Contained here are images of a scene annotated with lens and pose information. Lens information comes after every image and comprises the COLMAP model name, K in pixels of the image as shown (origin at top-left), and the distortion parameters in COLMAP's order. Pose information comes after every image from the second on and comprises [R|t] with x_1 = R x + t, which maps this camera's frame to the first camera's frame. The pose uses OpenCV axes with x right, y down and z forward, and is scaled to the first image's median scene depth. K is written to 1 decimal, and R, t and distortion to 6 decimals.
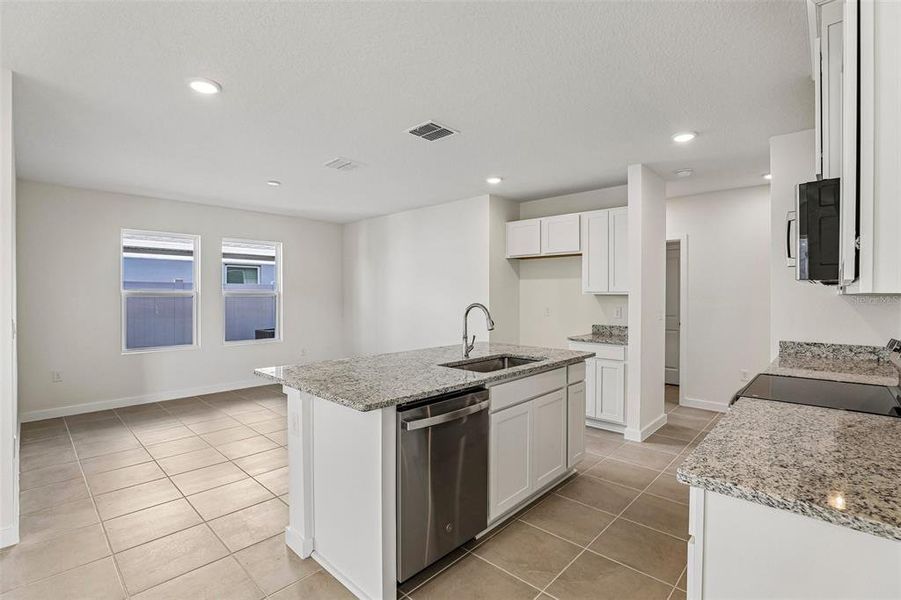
lens RADIAL K [[418.5, 0, 455.7], [0, 418.5, 300.3], [0, 0, 1]] dist [-0.016228, 0.002123]
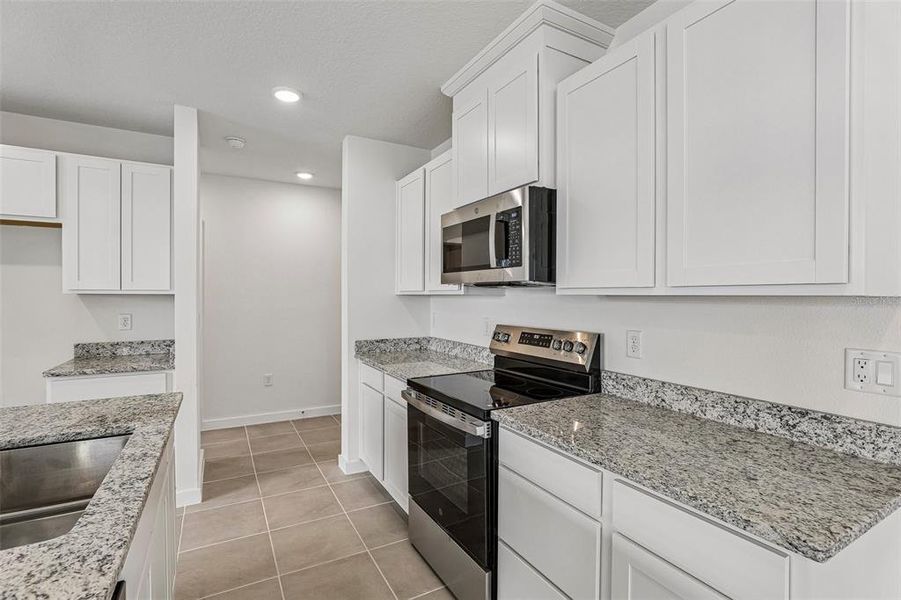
lens RADIAL K [[418.5, 0, 447.0], [0, 418.5, 297.7], [0, 0, 1]] dist [-0.016228, 0.002123]
pose [[0.316051, -0.006861, 0.948717, -0.076699], [0.010206, 0.999941, 0.003831, -0.005533], [-0.948687, 0.008472, 0.316103, 0.323785]]
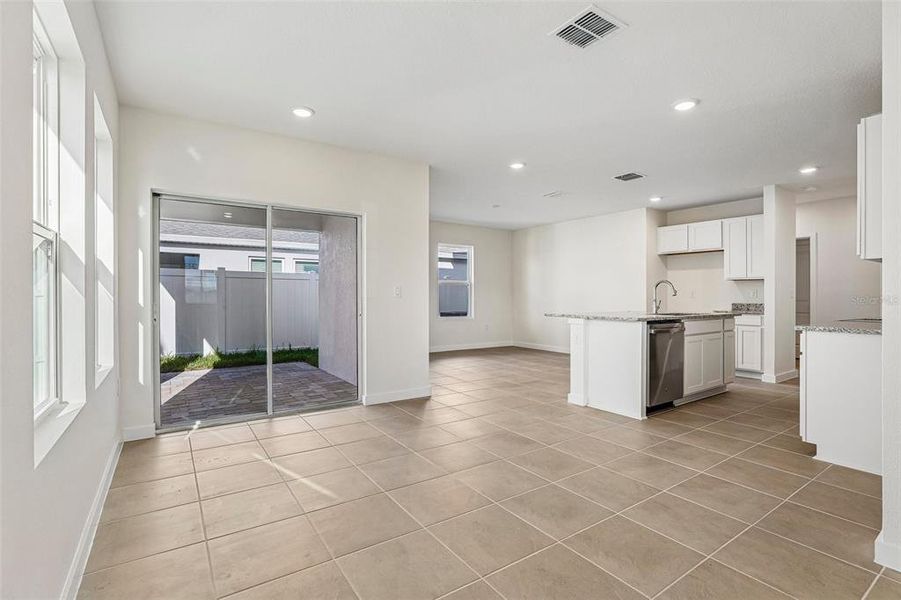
lens RADIAL K [[418.5, 0, 448.1], [0, 418.5, 294.5], [0, 0, 1]] dist [-0.016228, 0.002123]
pose [[0.972211, 0.004236, -0.234069, -0.257371], [-0.008457, 0.999819, -0.017033, 0.065959], [0.233955, 0.018539, 0.972071, -0.528585]]
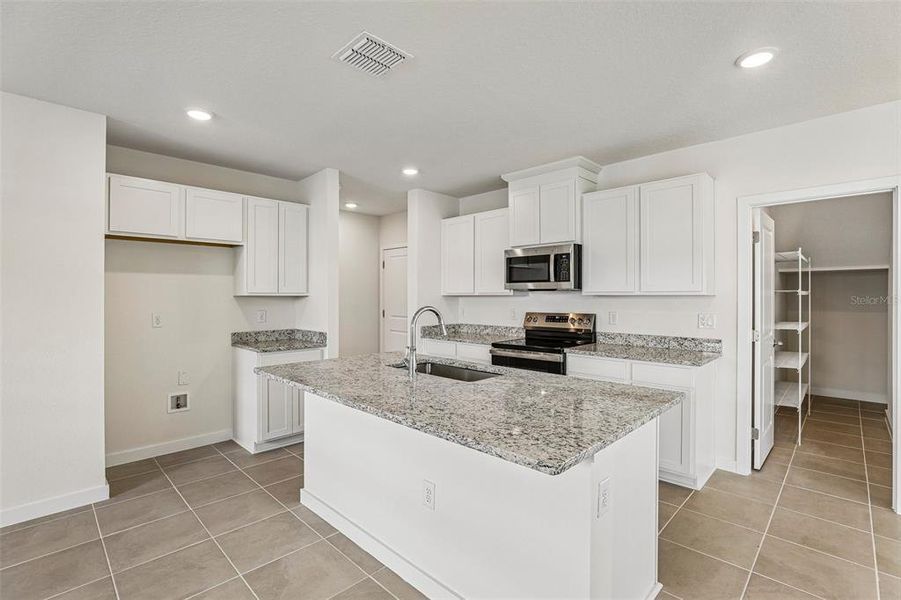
lens RADIAL K [[418.5, 0, 450.8], [0, 418.5, 297.6], [0, 0, 1]] dist [-0.016228, 0.002123]
pose [[0.027420, -0.006190, 0.999605, -0.516005], [0.015045, 0.999870, 0.005779, -0.009473], [-0.999511, 0.014880, 0.027510, 0.596620]]
